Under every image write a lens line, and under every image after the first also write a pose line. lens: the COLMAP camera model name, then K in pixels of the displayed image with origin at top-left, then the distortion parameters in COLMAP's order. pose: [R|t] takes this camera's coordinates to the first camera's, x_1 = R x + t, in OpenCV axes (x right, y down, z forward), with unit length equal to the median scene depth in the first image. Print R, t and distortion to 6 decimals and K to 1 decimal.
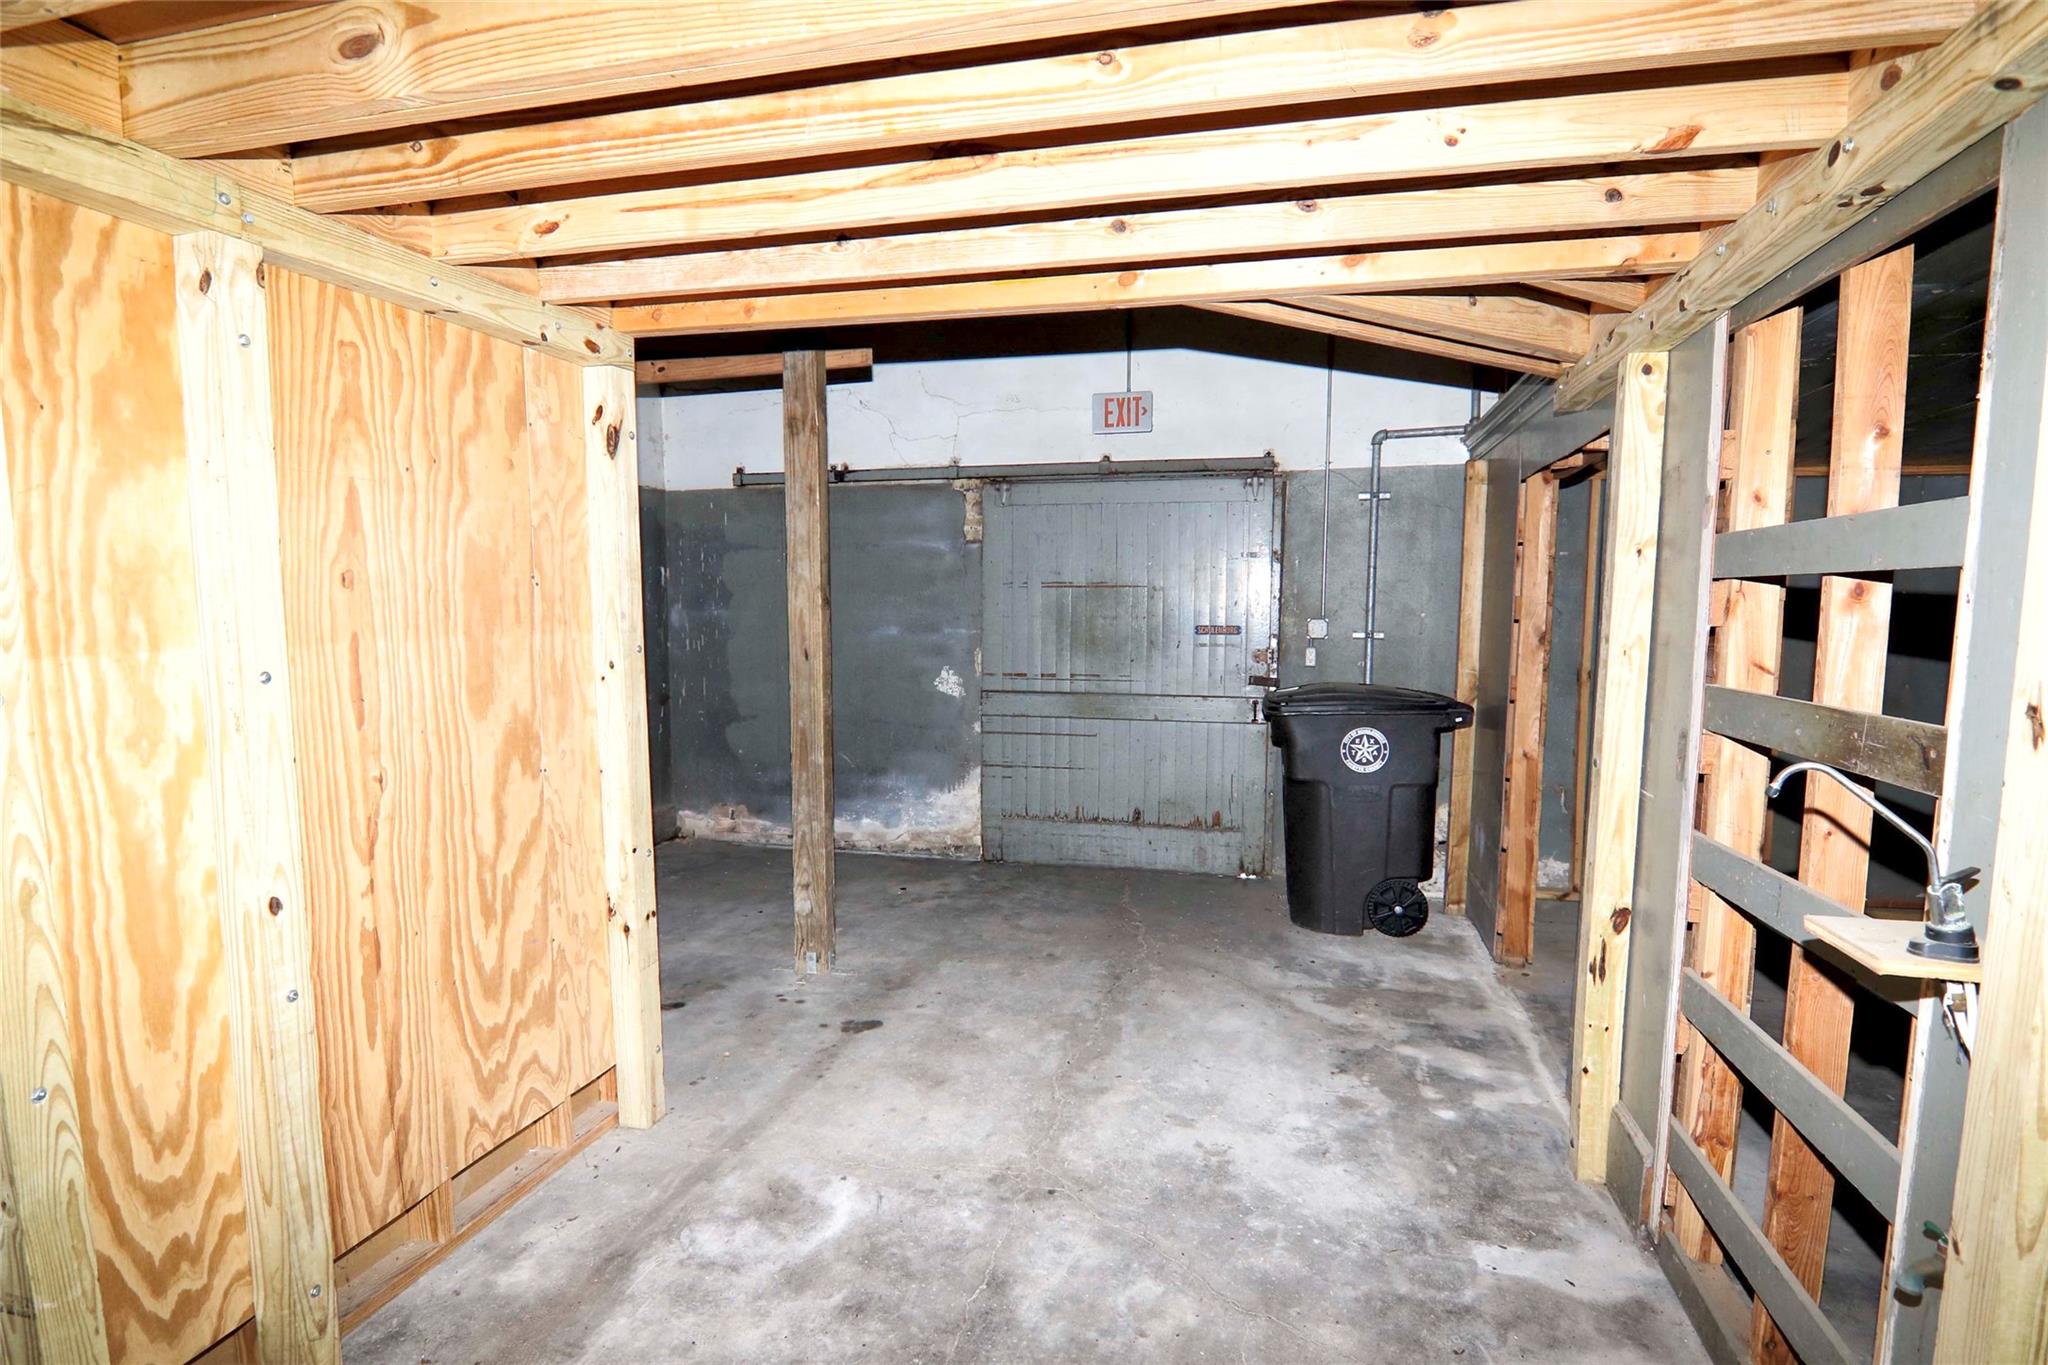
lens RADIAL K [[1029.5, 0, 1009.4], [0, 1029.5, 713.6], [0, 0, 1]] dist [-0.023146, -0.000590]
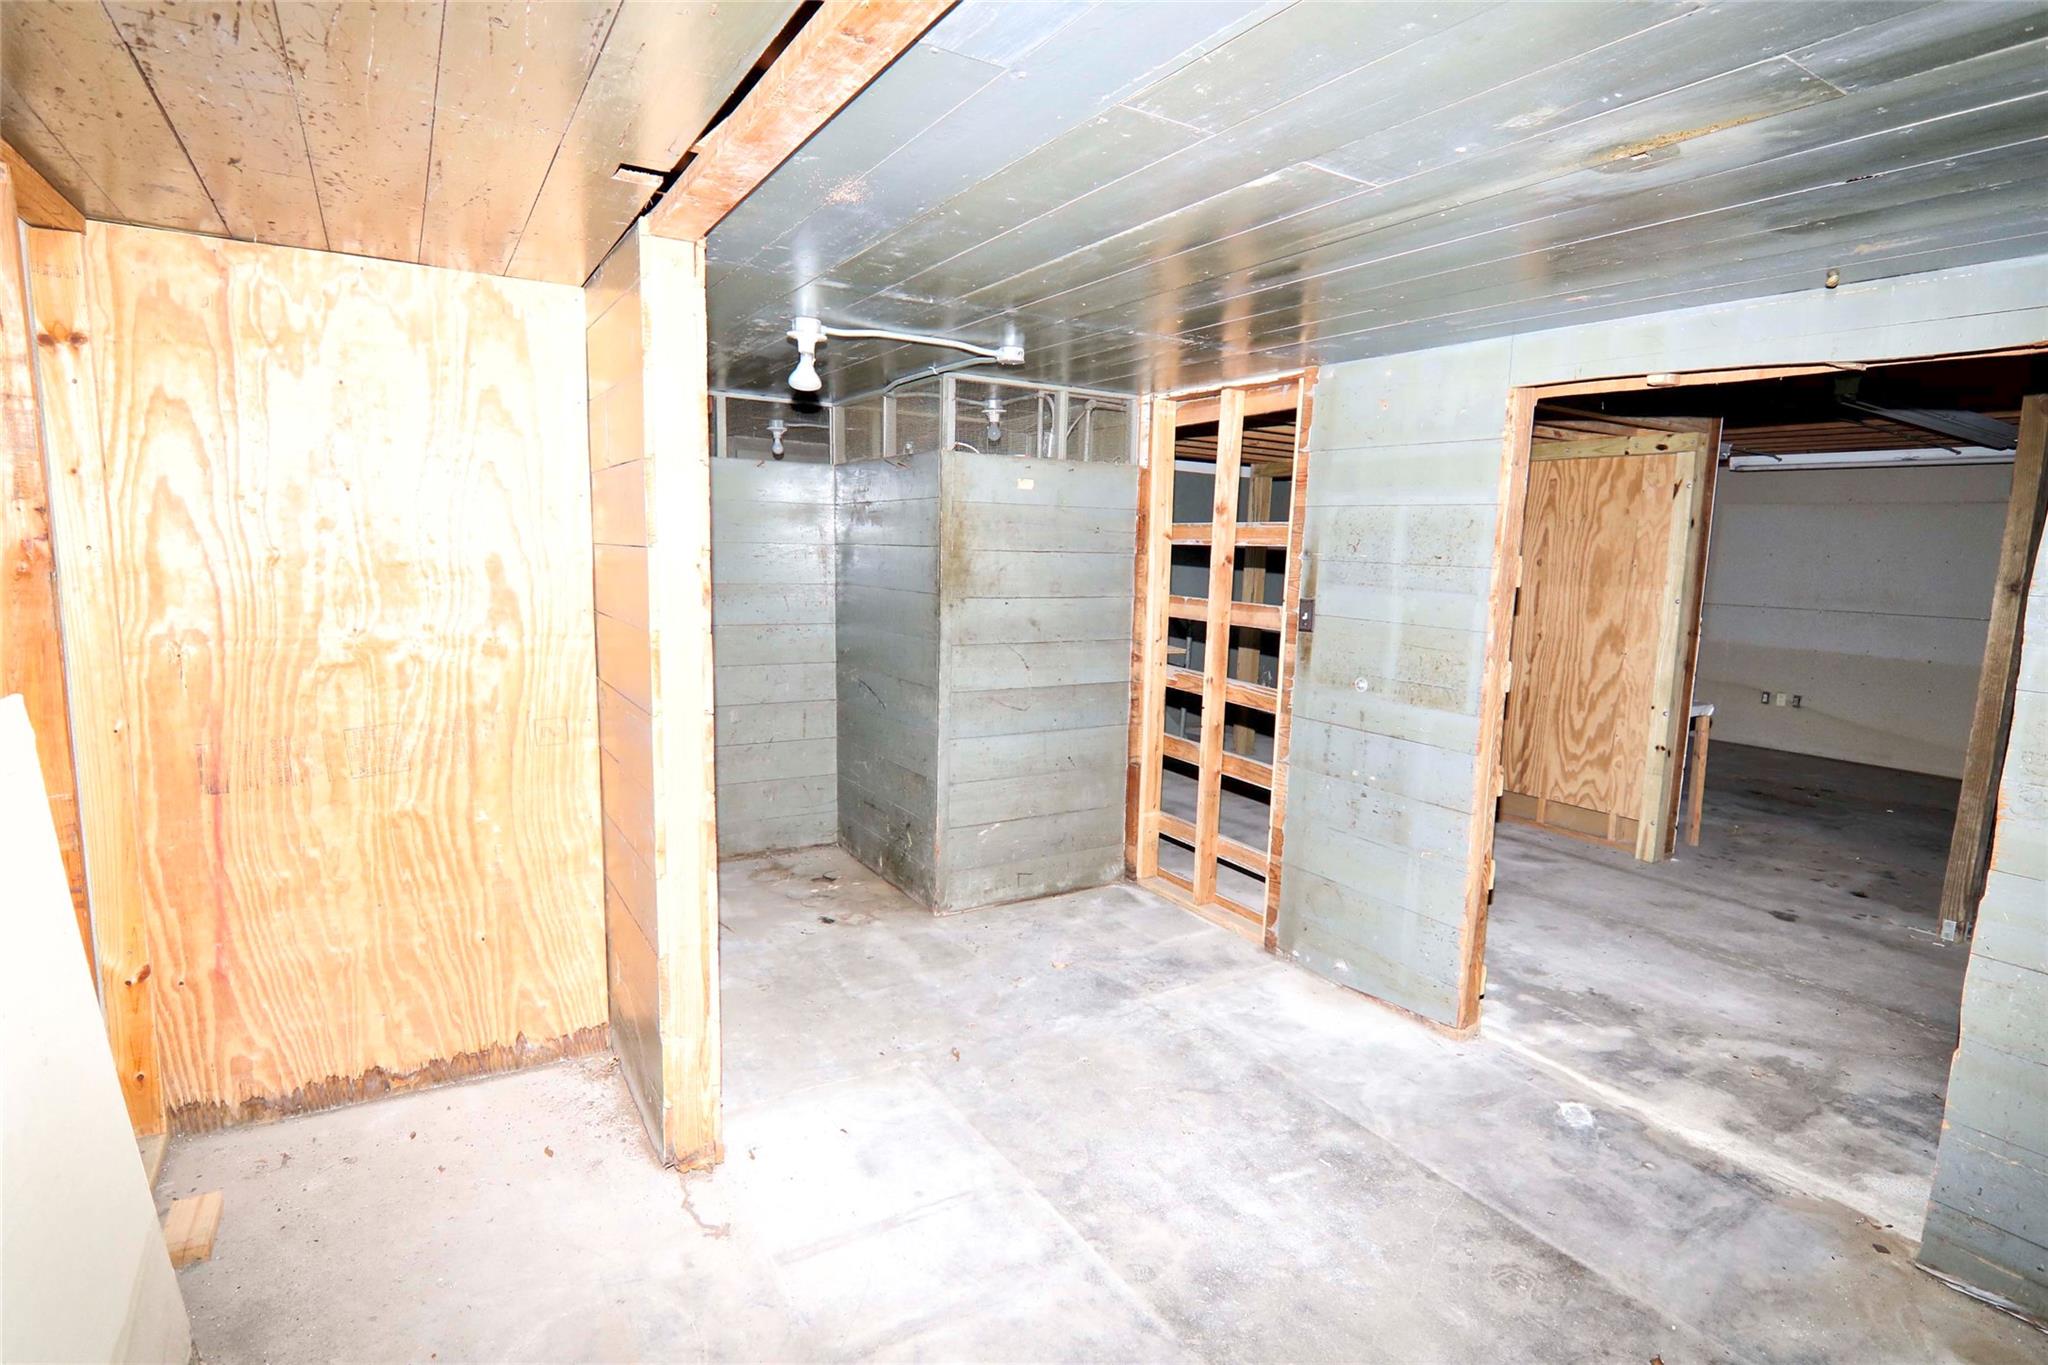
lens RADIAL K [[1029.5, 0, 1027.3], [0, 1029.5, 684.7], [0, 0, 1]] dist [-0.023146, -0.000590]
pose [[-0.690253, 0.072178, -0.719959, 1.565450], [-0.109766, 0.973051, 0.202789, -0.141919], [0.715194, 0.219003, -0.663729, 1.248293]]
